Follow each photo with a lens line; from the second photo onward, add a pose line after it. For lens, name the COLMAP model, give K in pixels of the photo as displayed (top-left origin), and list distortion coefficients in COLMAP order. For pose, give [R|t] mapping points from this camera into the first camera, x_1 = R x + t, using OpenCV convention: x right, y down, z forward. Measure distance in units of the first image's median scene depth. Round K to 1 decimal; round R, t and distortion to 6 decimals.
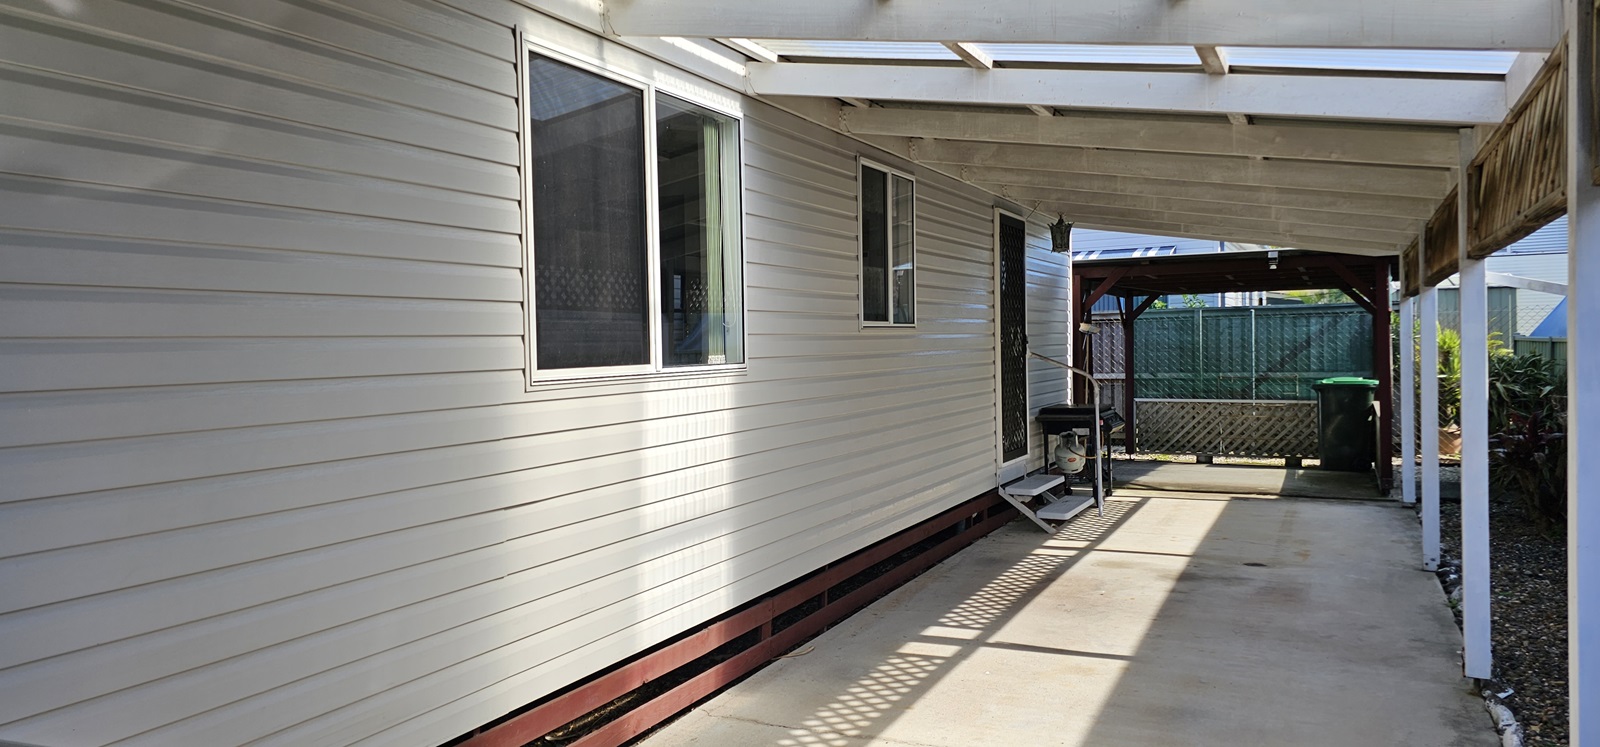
lens RADIAL K [[1058.9, 0, 800.0], [0, 1058.9, 373.5], [0, 0, 1]] dist [0.003128, -0.000697]
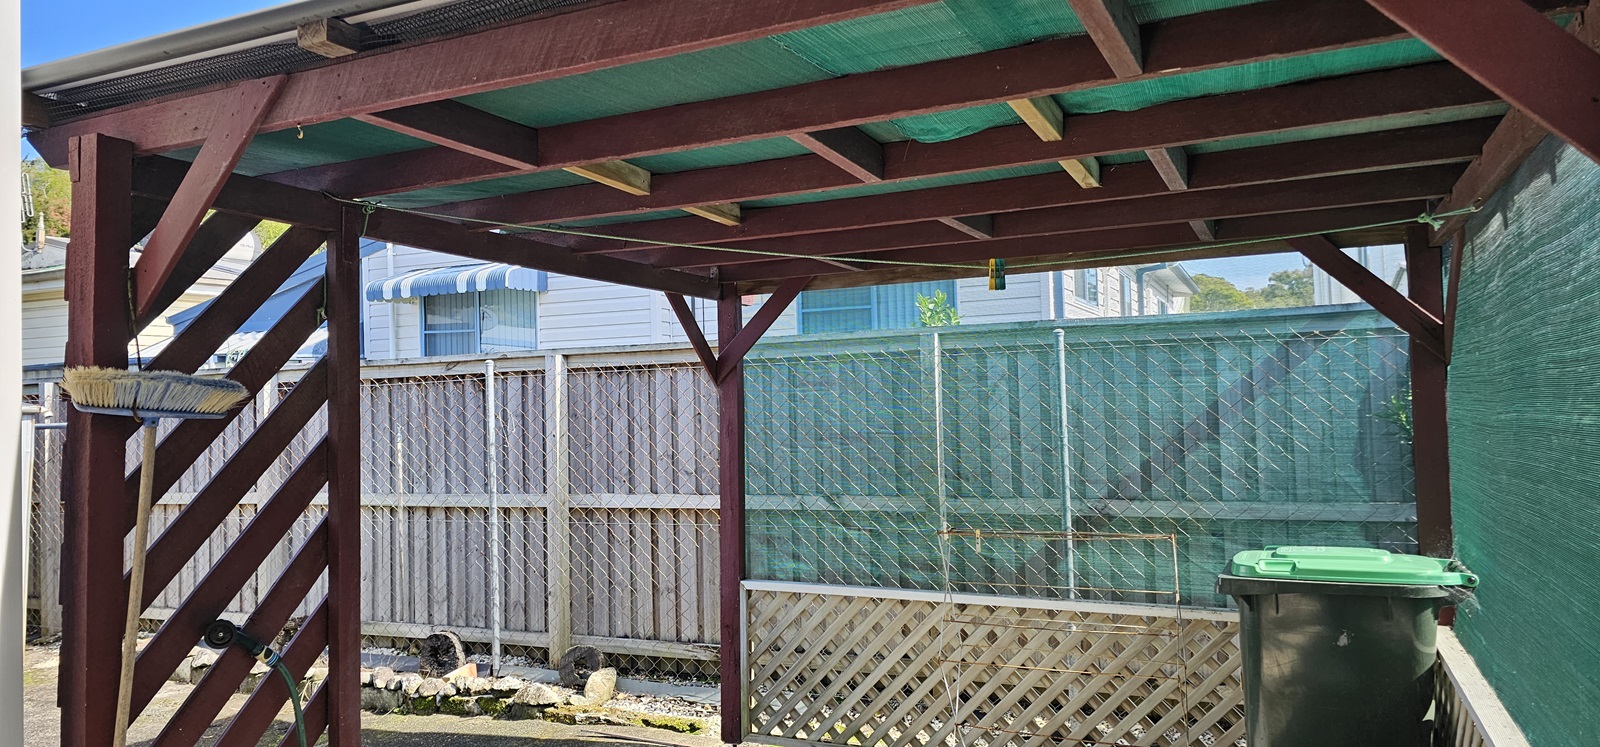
lens RADIAL K [[1058.9, 0, 800.0], [0, 1058.9, 373.5], [0, 0, 1]] dist [0.003128, -0.000697]
pose [[0.997599, -0.005393, 0.069042, 0.312336], [0.007715, 0.999412, -0.033406, -0.034096], [-0.068822, 0.033859, 0.997054, 0.645246]]
